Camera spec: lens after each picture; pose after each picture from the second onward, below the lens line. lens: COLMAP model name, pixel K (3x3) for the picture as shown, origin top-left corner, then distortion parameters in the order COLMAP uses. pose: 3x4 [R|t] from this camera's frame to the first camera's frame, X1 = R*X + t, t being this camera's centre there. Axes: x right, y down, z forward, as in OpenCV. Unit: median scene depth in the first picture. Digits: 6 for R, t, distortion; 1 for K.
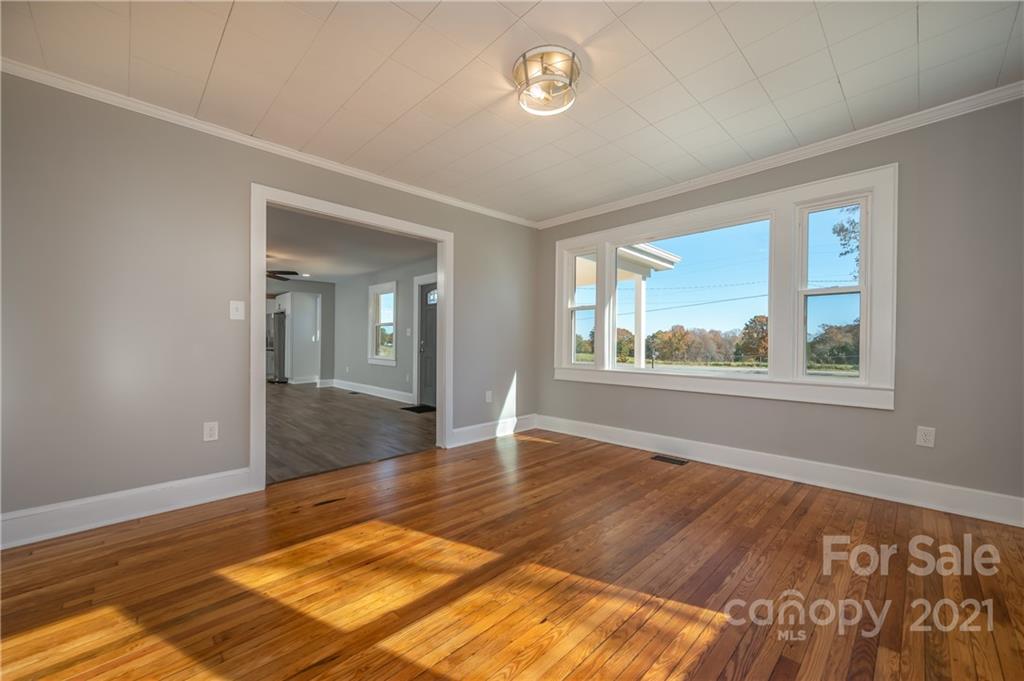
lens RADIAL K [[400.3, 0, 515.0], [0, 400.3, 345.6], [0, 0, 1]] dist [0.000707, 0.000006]
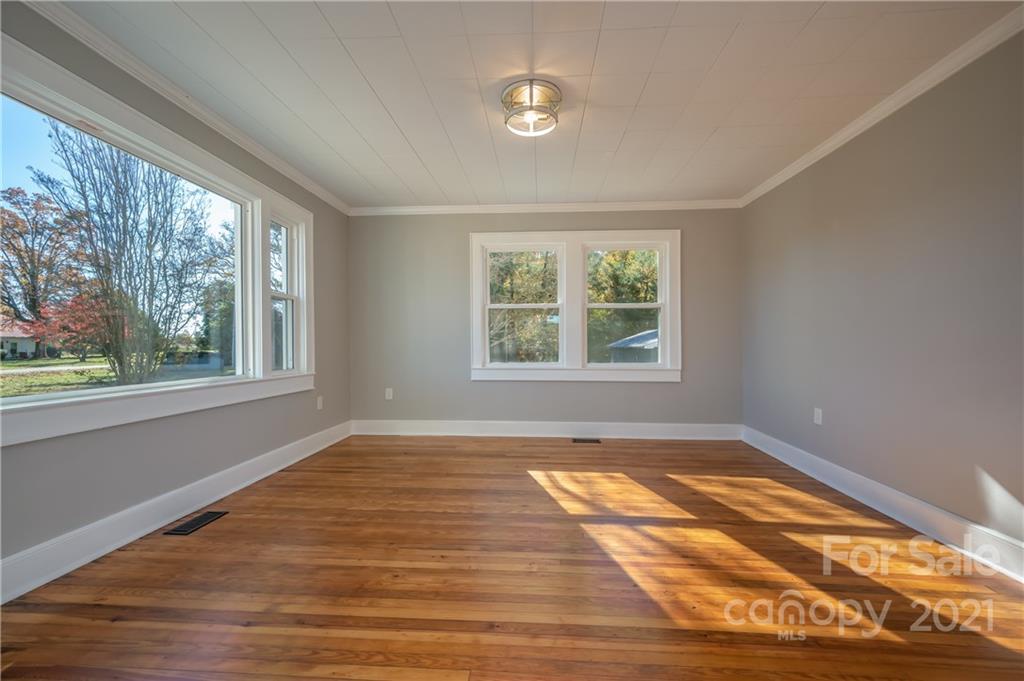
lens RADIAL K [[400.3, 0, 515.0], [0, 400.3, 345.6], [0, 0, 1]] dist [0.000707, 0.000006]
pose [[-0.663420, -0.002263, 0.748243, -0.555327], [0.005865, 0.999949, 0.008224, 0.003619], [-0.748224, 0.009845, -0.663373, 1.361927]]
